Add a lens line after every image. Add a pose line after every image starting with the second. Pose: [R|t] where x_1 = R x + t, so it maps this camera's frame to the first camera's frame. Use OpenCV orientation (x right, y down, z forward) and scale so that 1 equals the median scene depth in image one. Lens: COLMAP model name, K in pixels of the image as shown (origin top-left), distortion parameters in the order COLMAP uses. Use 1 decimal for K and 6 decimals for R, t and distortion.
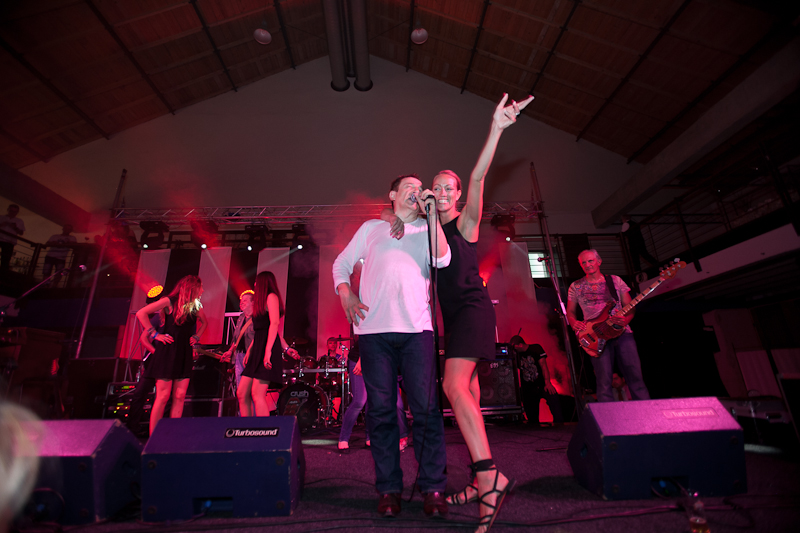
lens RADIAL K [[367.3, 0, 380.6], [0, 367.3, 262.1], [0, 0, 1]] dist [-0.002643, -0.000087]
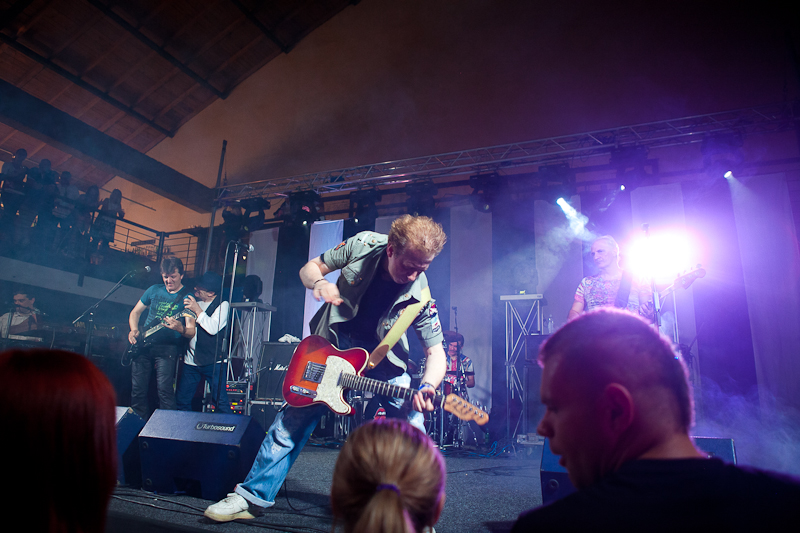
lens RADIAL K [[547.2, 0, 400.0], [0, 547.2, 266.5], [0, 0, 1]] dist [-0.115527, 0.070484]
pose [[0.923942, -0.043058, -0.380103, 0.162746], [0.075042, 0.994740, 0.069727, -0.015602], [0.375101, -0.092948, 0.922312, -0.042840]]
